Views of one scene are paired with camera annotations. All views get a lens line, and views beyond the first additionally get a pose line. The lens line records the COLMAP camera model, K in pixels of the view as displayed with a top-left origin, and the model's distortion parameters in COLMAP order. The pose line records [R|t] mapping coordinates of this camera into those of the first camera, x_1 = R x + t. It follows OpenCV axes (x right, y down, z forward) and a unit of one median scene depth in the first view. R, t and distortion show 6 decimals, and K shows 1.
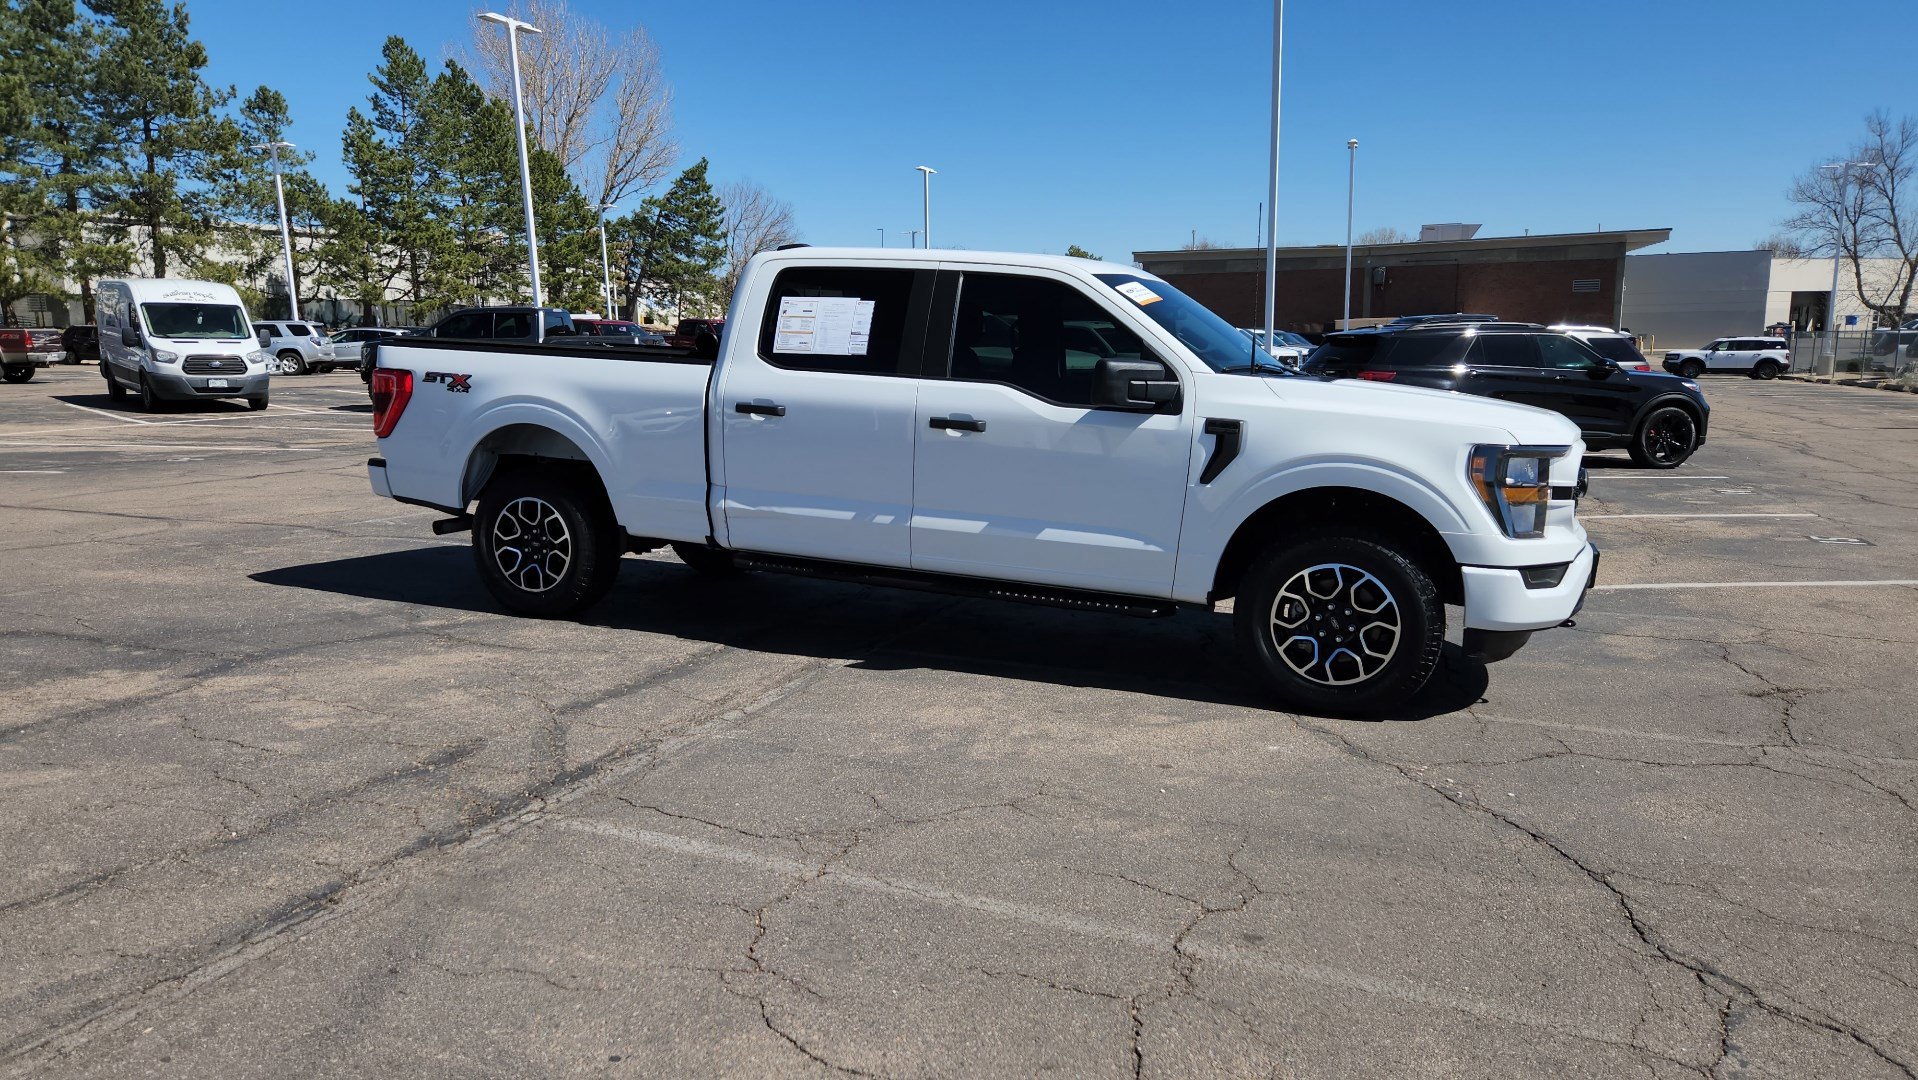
lens RADIAL K [[1282.9, 0, 925.4], [0, 1282.9, 543.1], [0, 0, 1]] dist [0.075358, -0.056174]
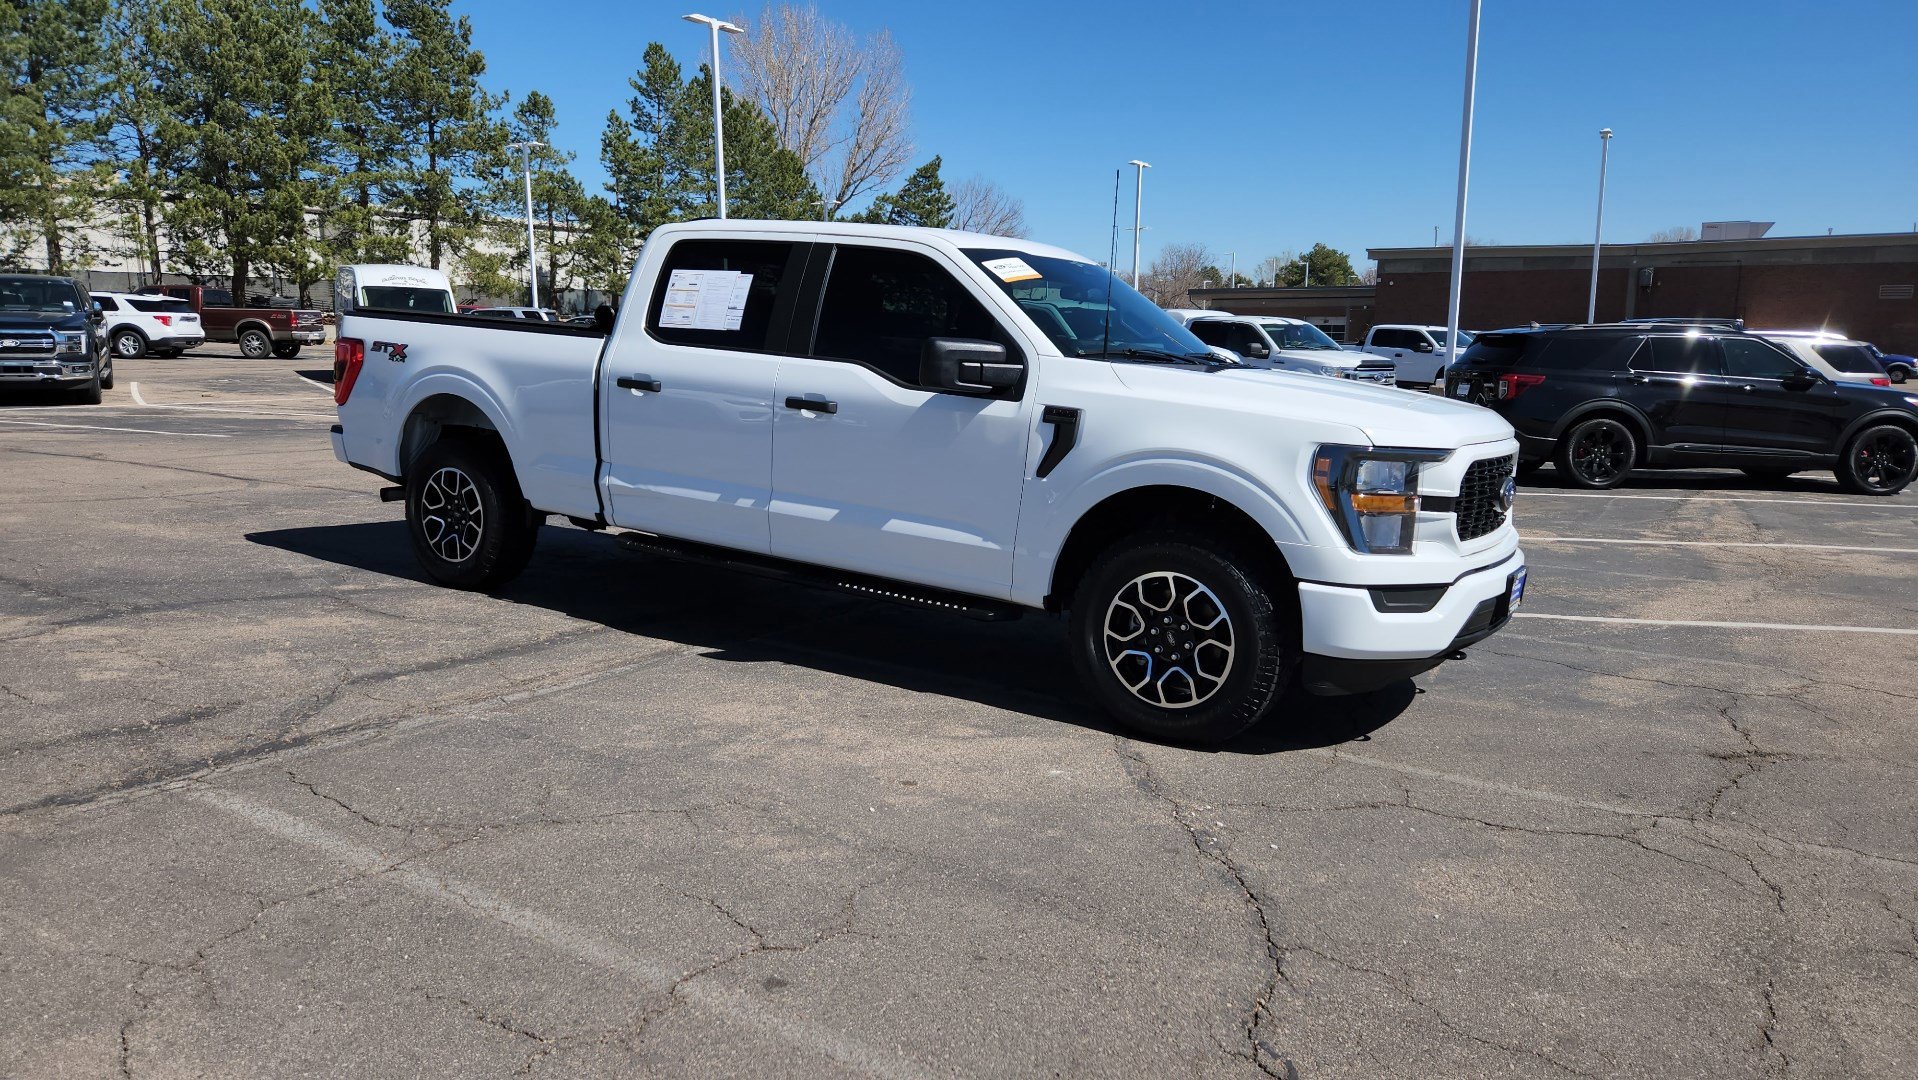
lens RADIAL K [[1282.9, 0, 933.9], [0, 1282.9, 522.1], [0, 0, 1]] dist [0.075358, -0.056174]
pose [[0.983884, 0.045964, -0.172797, 0.260486], [-0.048272, 0.998792, -0.009176, -0.001924], [0.172166, 0.017369, 0.984915, 0.080955]]
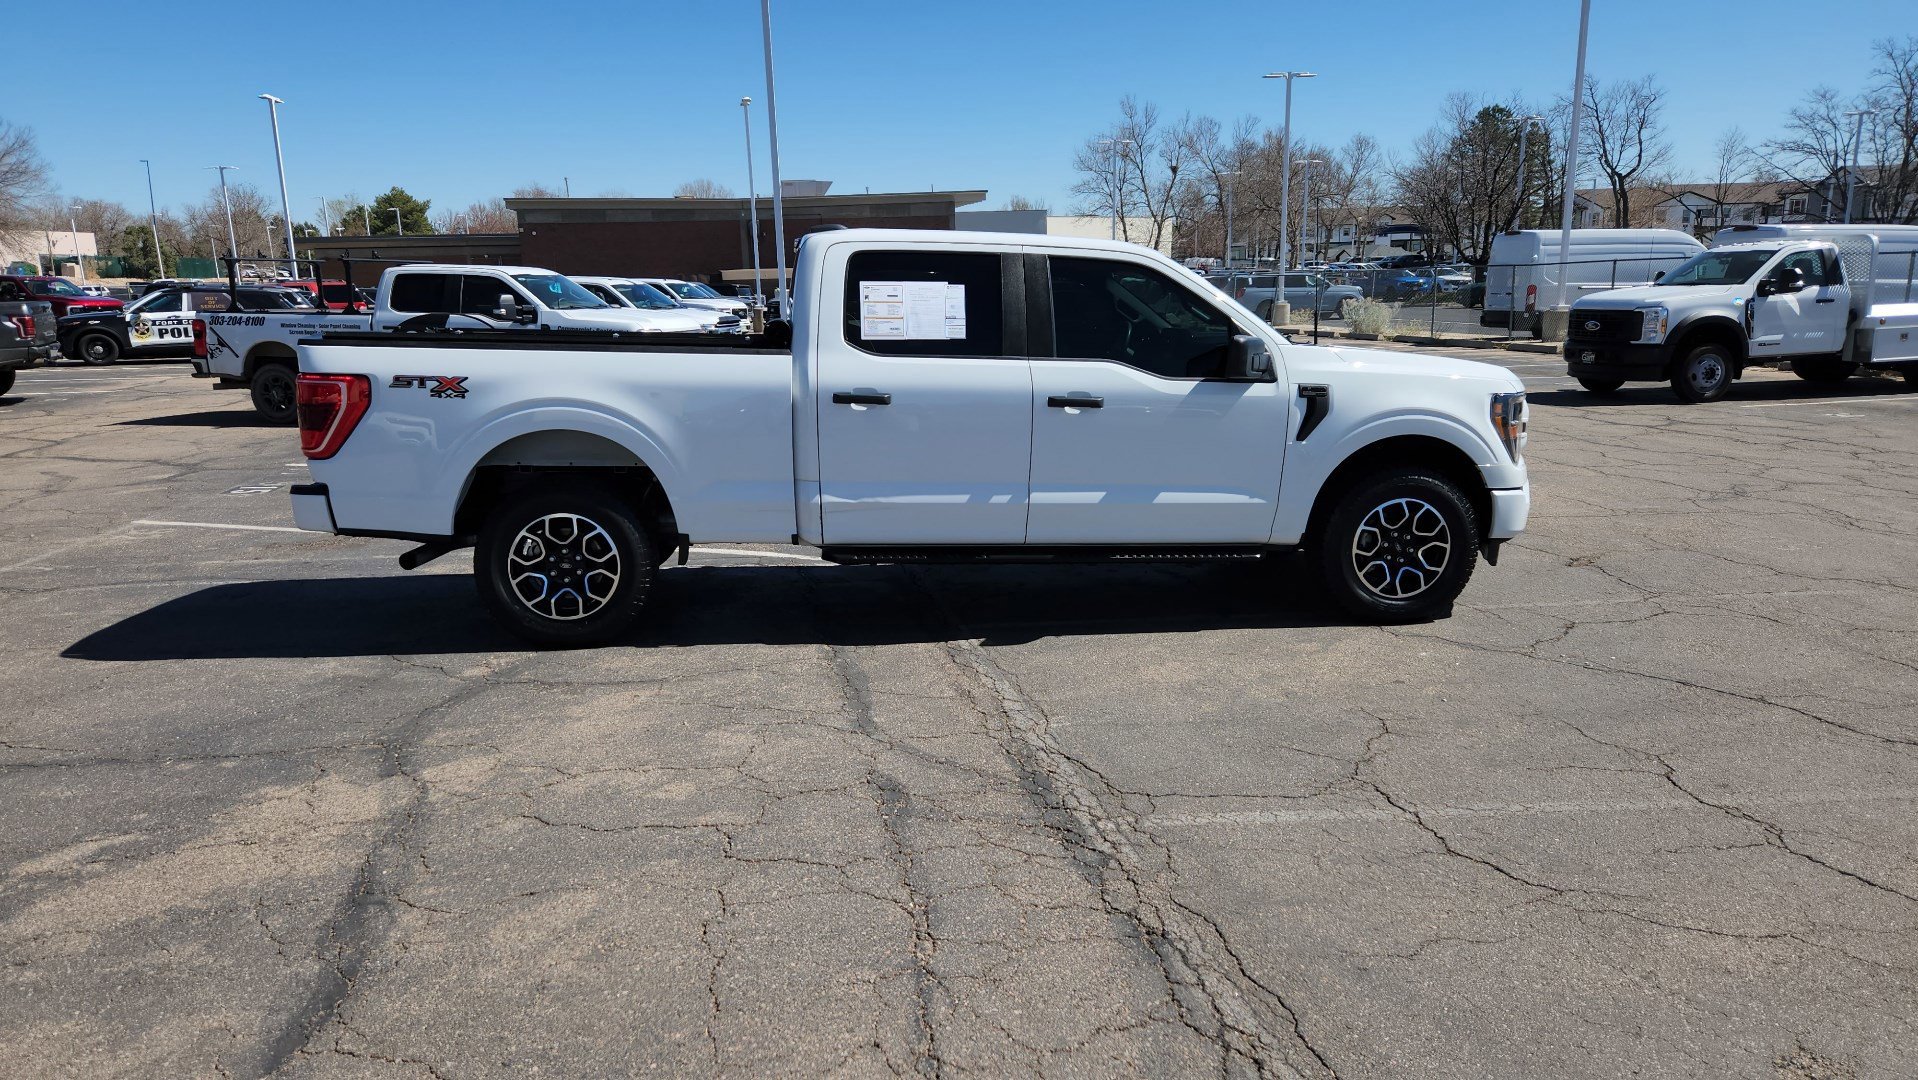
lens RADIAL K [[1284.7, 0, 919.4], [0, 1284.7, 537.6], [0, 0, 1]] dist [0.072091, -0.051837]
pose [[0.872953, -0.110674, 0.475083, -0.559489], [0.093848, 0.993832, 0.059077, -0.052472], [-0.478692, -0.006986, 0.877955, 0.122373]]
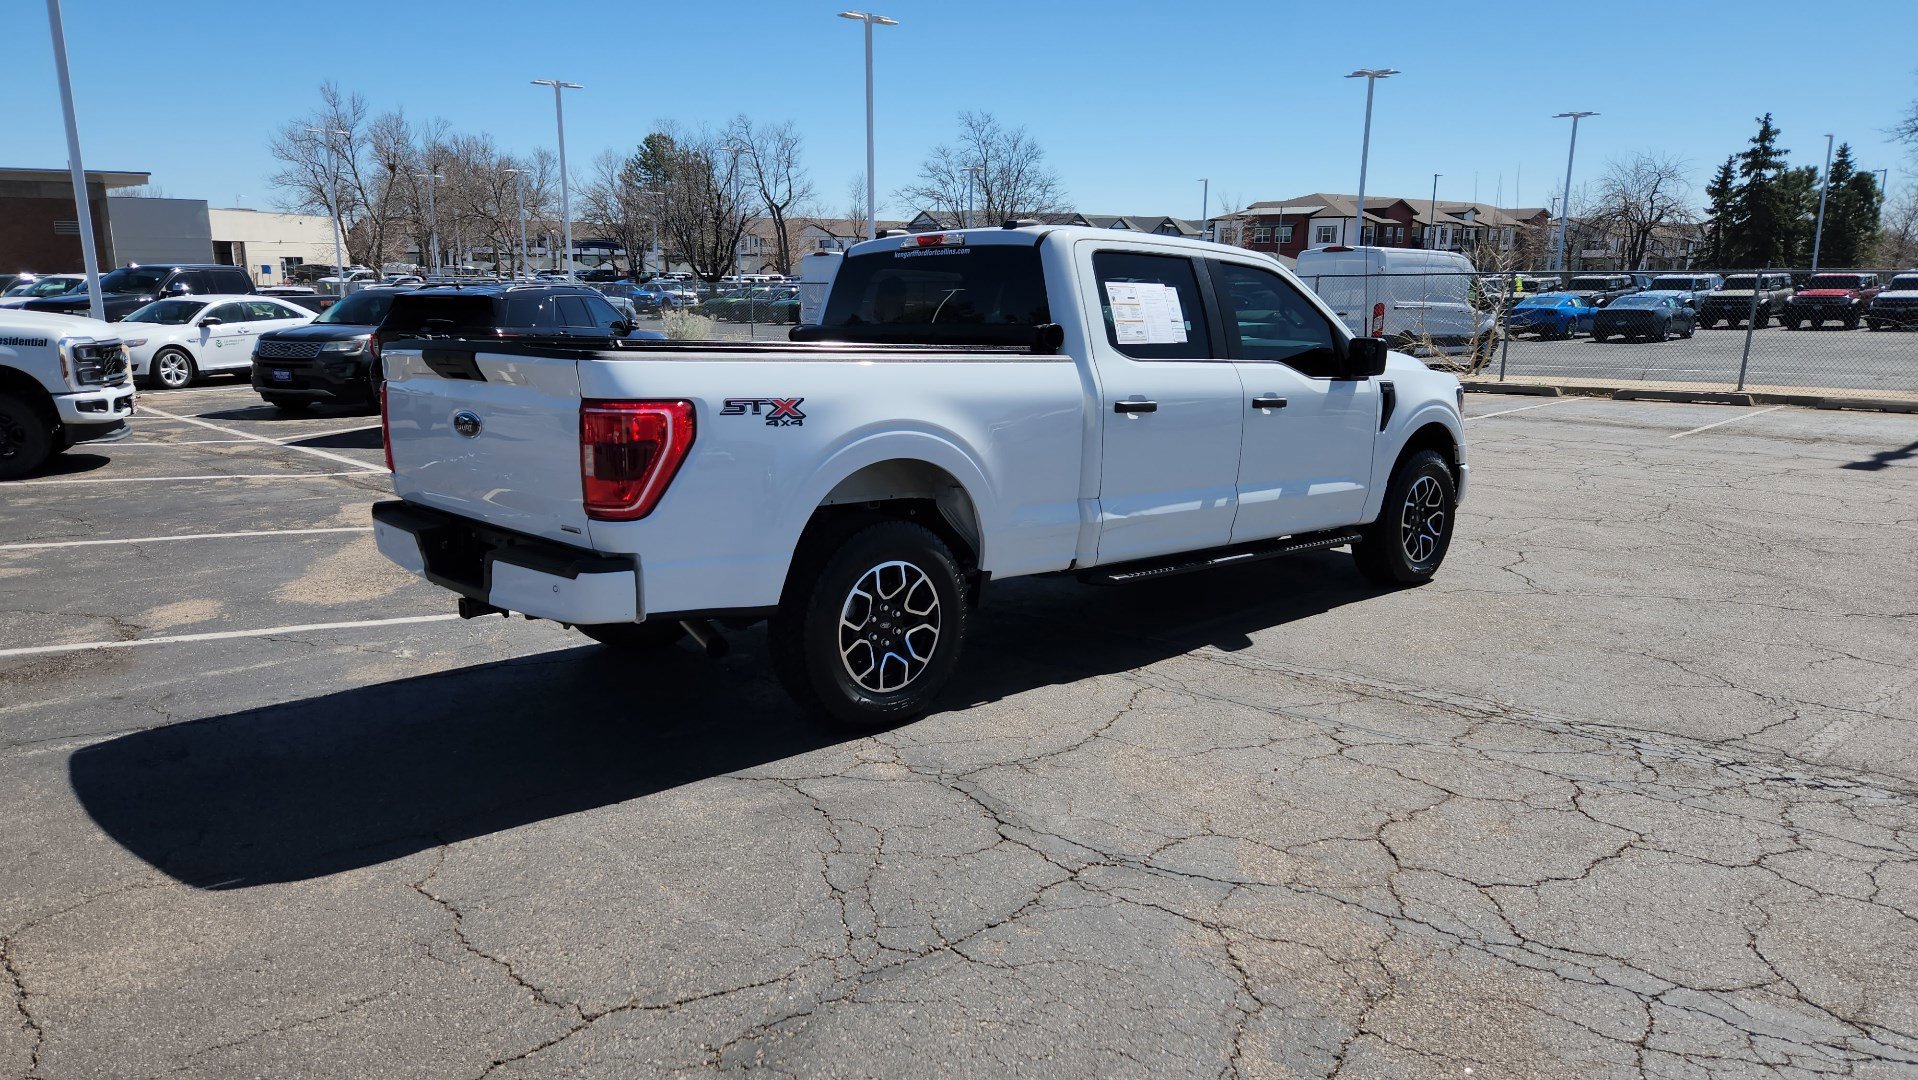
lens RADIAL K [[1284.7, 0, 925.7], [0, 1284.7, 535.6], [0, 0, 1]] dist [0.072091, -0.051837]
pose [[0.424045, -0.172624, 0.889037, -1.012116], [0.140489, 0.982321, 0.123727, -0.146946], [-0.894678, 0.072434, 0.440800, 0.729534]]
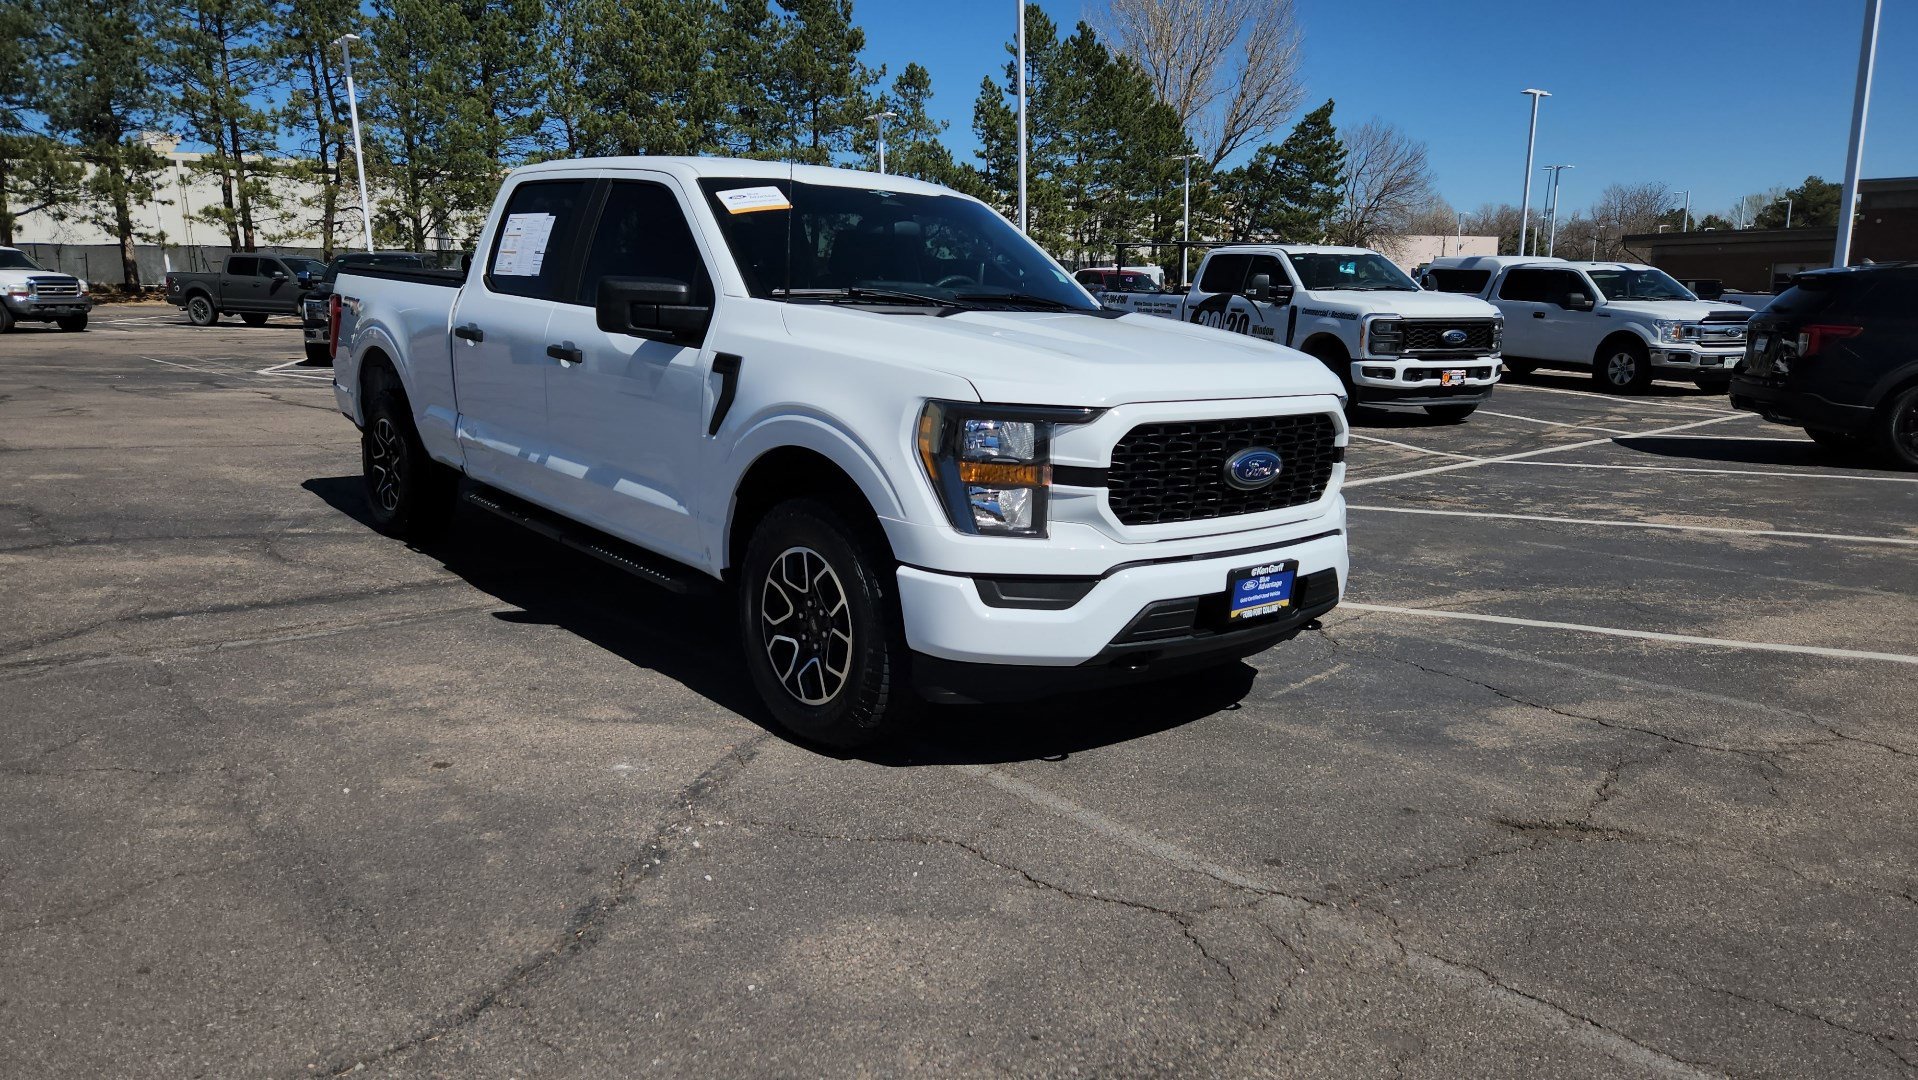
lens RADIAL K [[1282.9, 0, 935.0], [0, 1282.9, 547.2], [0, 0, 1]] dist [0.075358, -0.056174]
pose [[0.886710, 0.095051, -0.452451, 0.615608], [-0.078431, 0.995379, 0.055402, -0.027273], [0.455626, -0.013639, 0.890067, 0.300812]]
